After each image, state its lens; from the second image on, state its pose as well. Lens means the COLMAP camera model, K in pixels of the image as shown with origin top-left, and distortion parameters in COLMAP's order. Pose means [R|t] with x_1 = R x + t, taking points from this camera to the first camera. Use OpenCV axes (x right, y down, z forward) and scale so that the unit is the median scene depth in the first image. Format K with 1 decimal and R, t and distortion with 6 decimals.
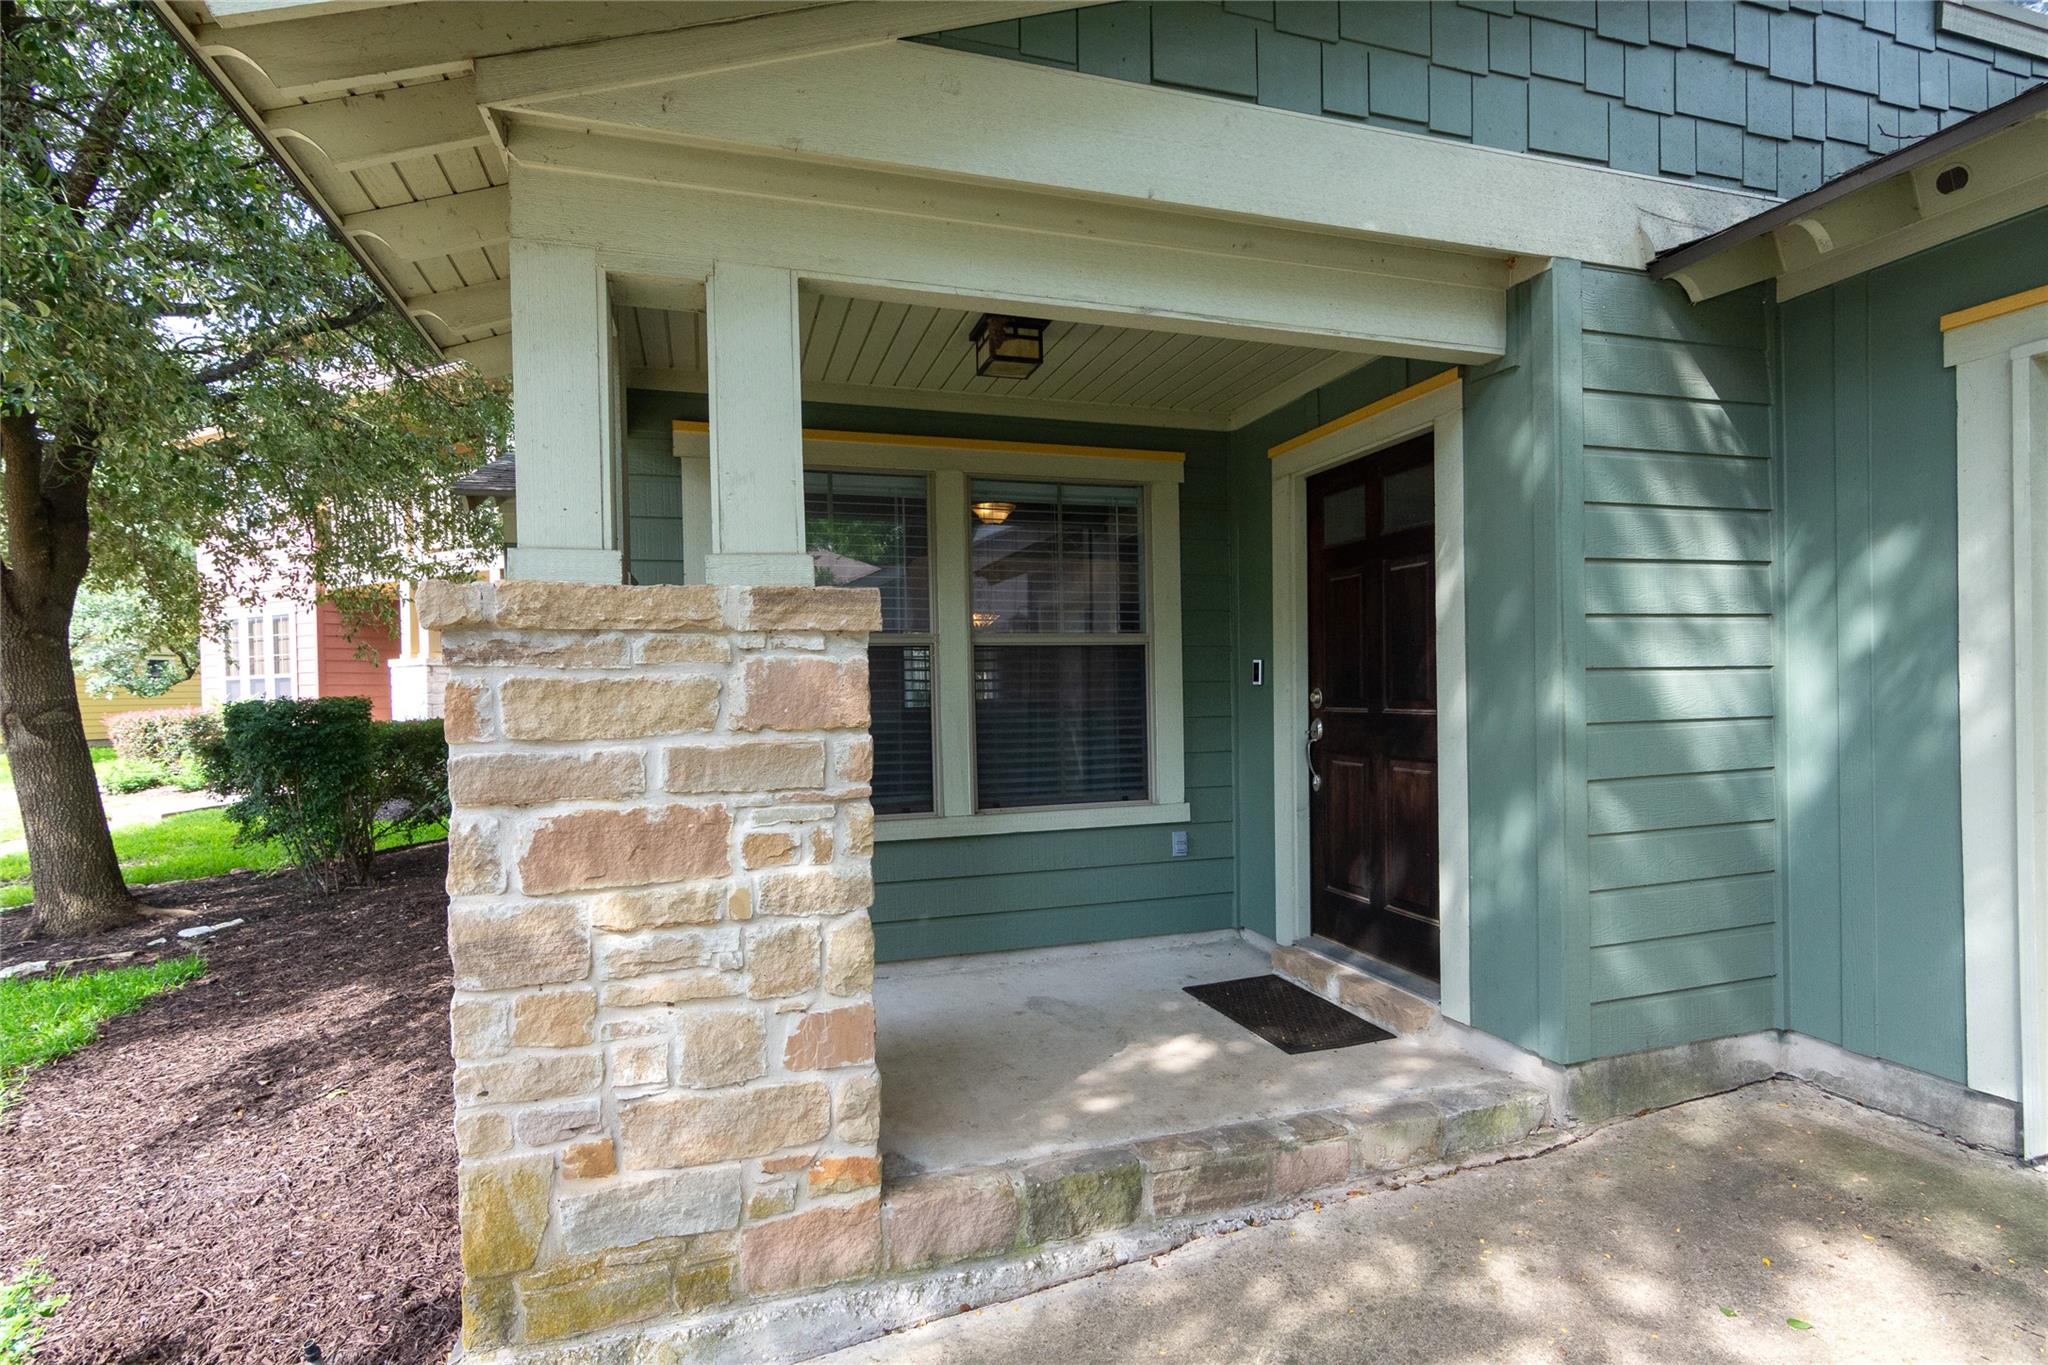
lens RADIAL K [[997.9, 0, 1038.8], [0, 997.9, 692.2], [0, 0, 1]] dist [-0.001820, 0.001490]
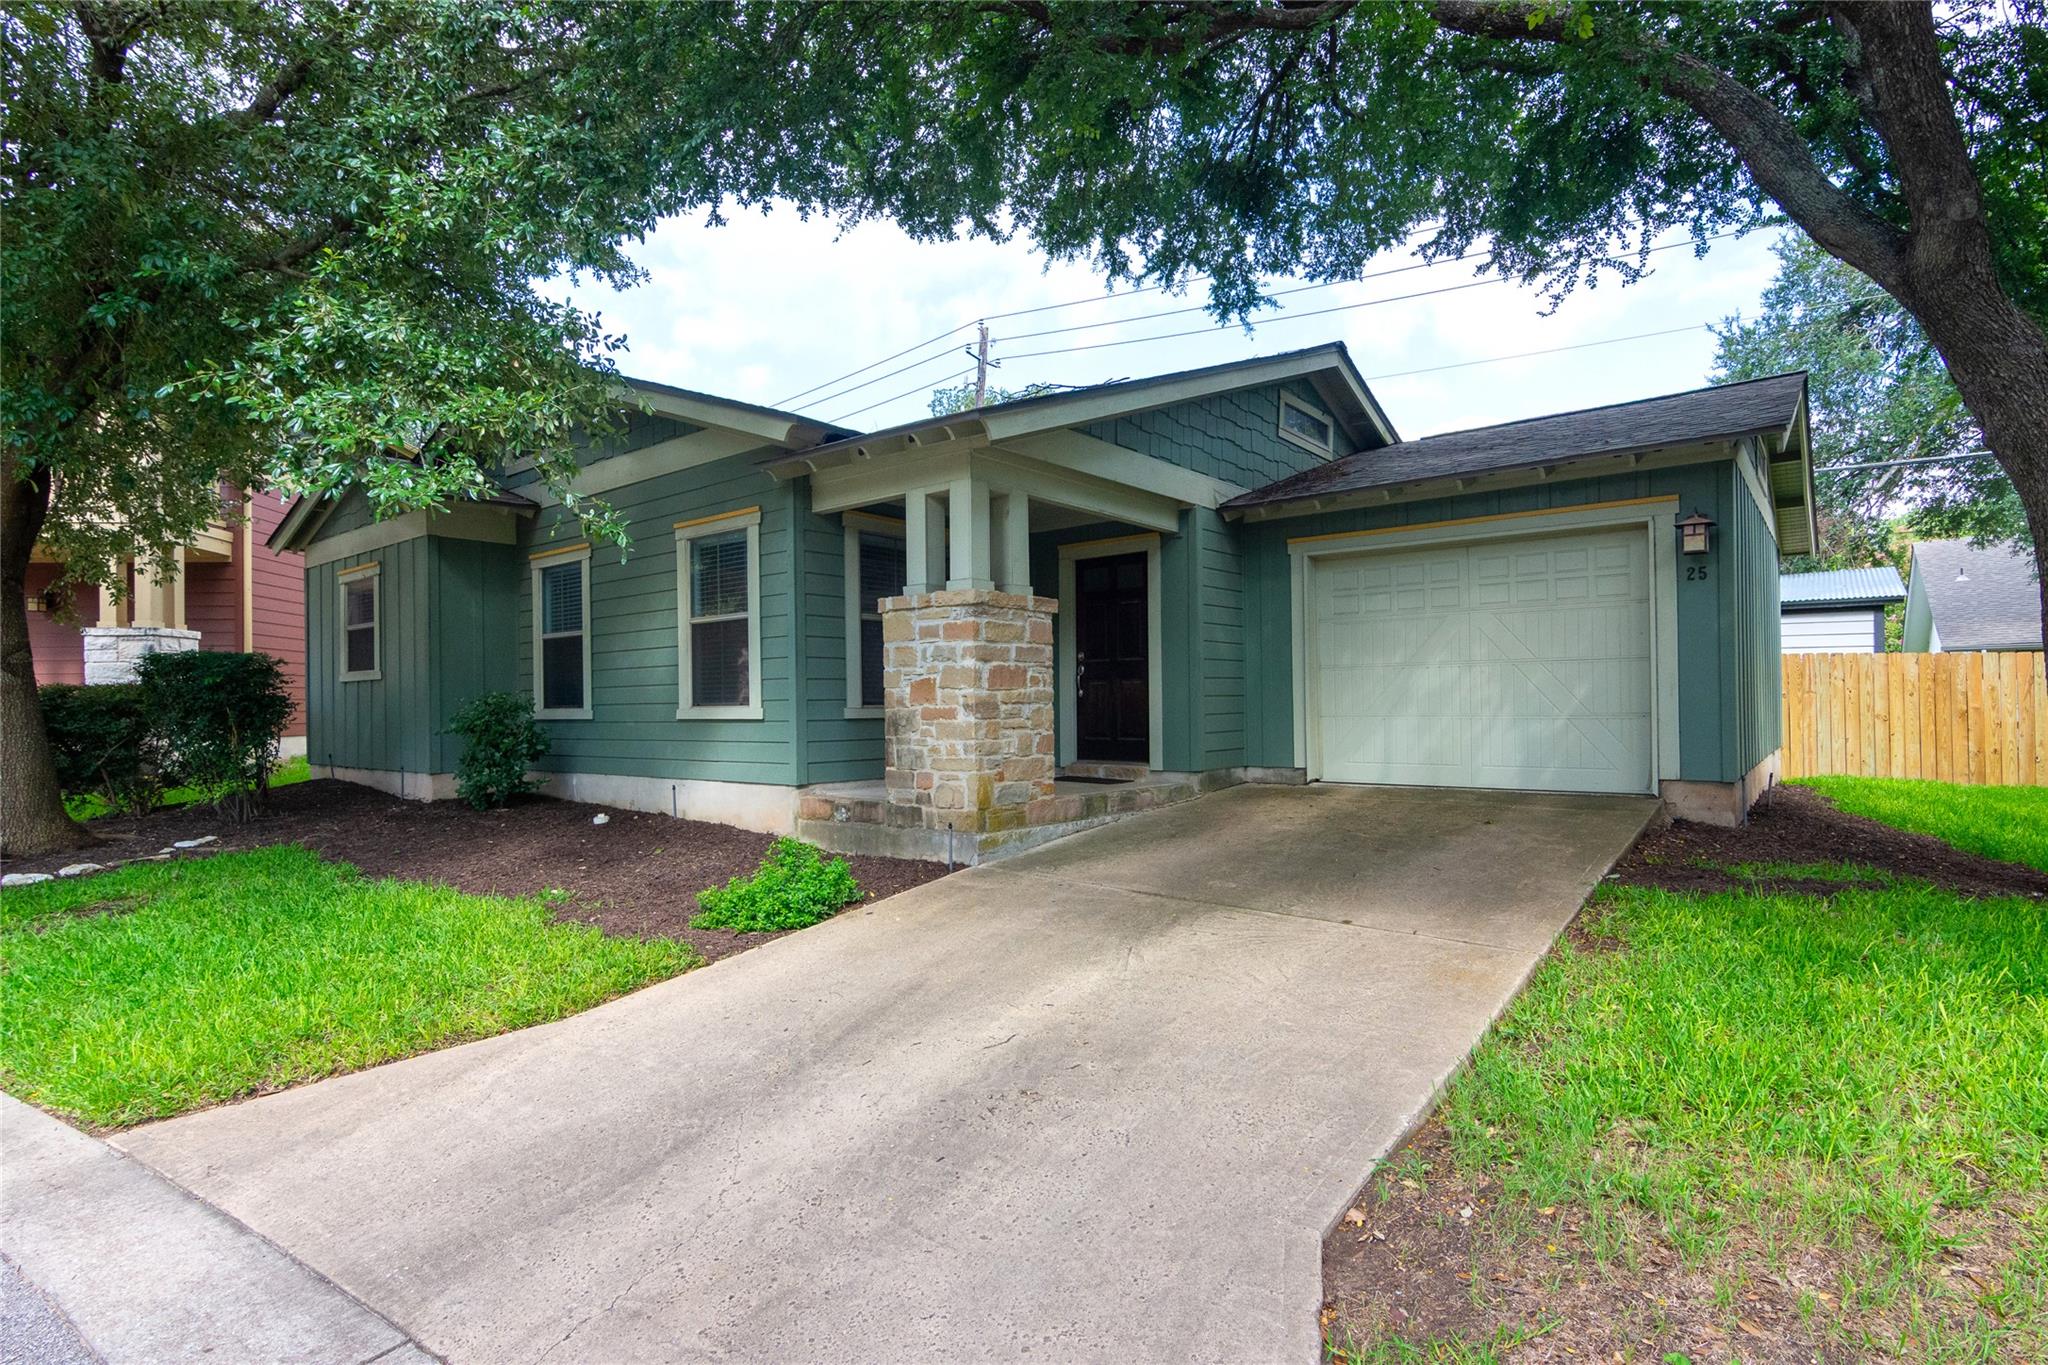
lens RADIAL K [[1016.3, 0, 1019.5], [0, 1016.3, 686.8], [0, 0, 1]] dist [0.000838, 0.000005]
pose [[0.840856, 0.015854, 0.541027, -1.573726], [0.003118, 0.999412, -0.034133, 0.220648], [-0.541251, 0.030388, 0.840312, -1.274369]]
